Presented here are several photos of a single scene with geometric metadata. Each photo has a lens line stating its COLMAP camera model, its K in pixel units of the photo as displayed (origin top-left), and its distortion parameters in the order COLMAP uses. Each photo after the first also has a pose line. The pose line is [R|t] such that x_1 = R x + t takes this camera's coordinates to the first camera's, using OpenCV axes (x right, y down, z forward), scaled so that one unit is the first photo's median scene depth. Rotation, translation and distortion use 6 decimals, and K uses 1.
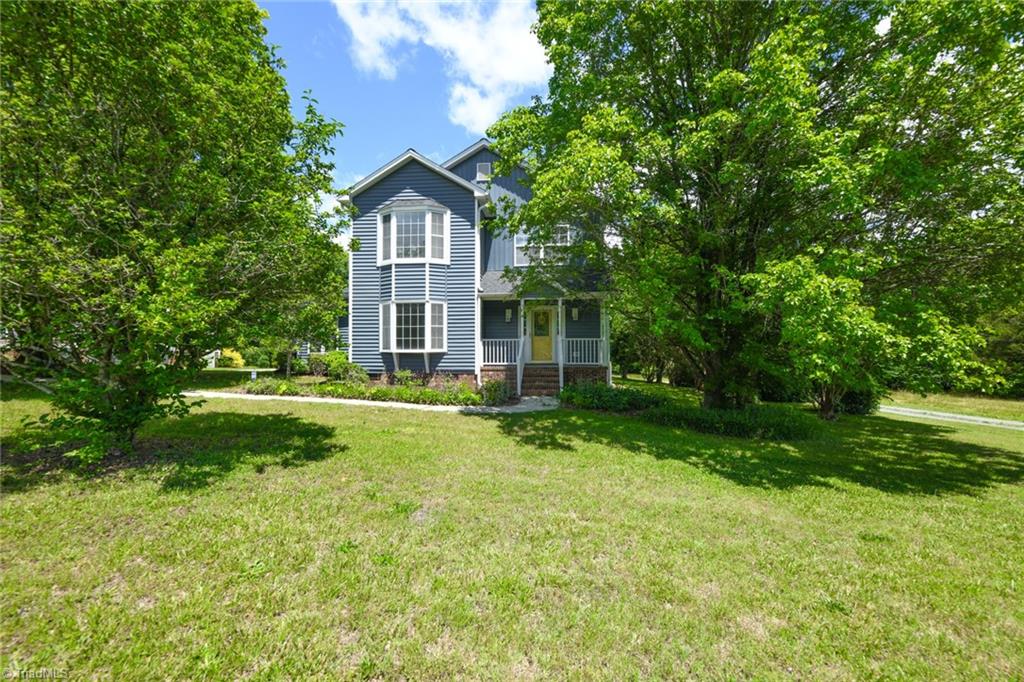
lens RADIAL K [[426.5, 0, 511.9], [0, 426.5, 345.7], [0, 0, 1]] dist [0.004545, 0.000168]
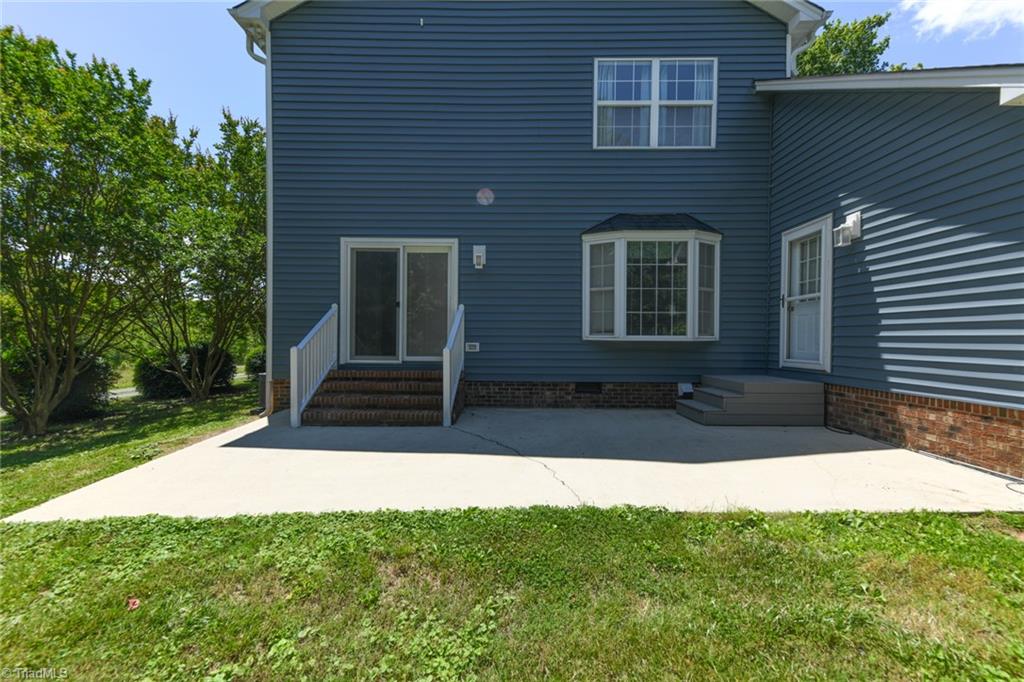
lens RADIAL K [[426.5, 0, 511.6], [0, 426.5, 339.2], [0, 0, 1]] dist [0.004545, 0.000168]
pose [[0.996521, 0.019885, 0.080935, -0.440720], [-0.022224, 0.999358, 0.028096, 0.002990], [-0.080324, -0.029797, 0.996323, 0.525825]]
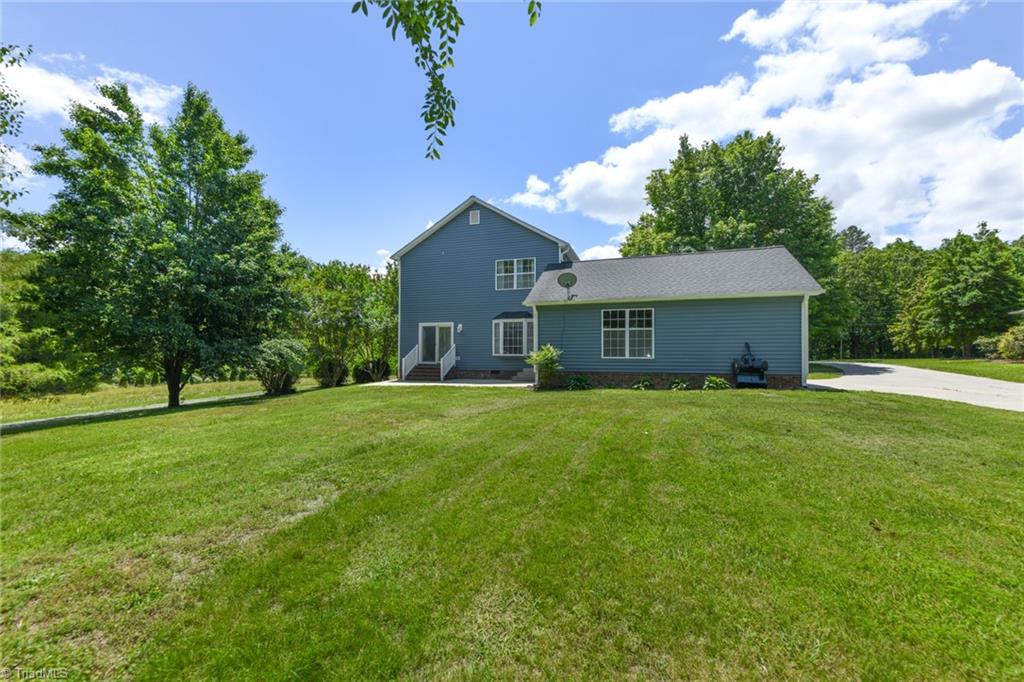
lens RADIAL K [[426.5, 0, 511.9], [0, 426.5, 346.4], [0, 0, 1]] dist [0.004545, 0.000168]
pose [[0.973825, 0.012990, -0.226929, 0.083885], [-0.013180, 0.999913, 0.000676, -0.017664], [0.226918, 0.002333, 0.973911, -0.394511]]
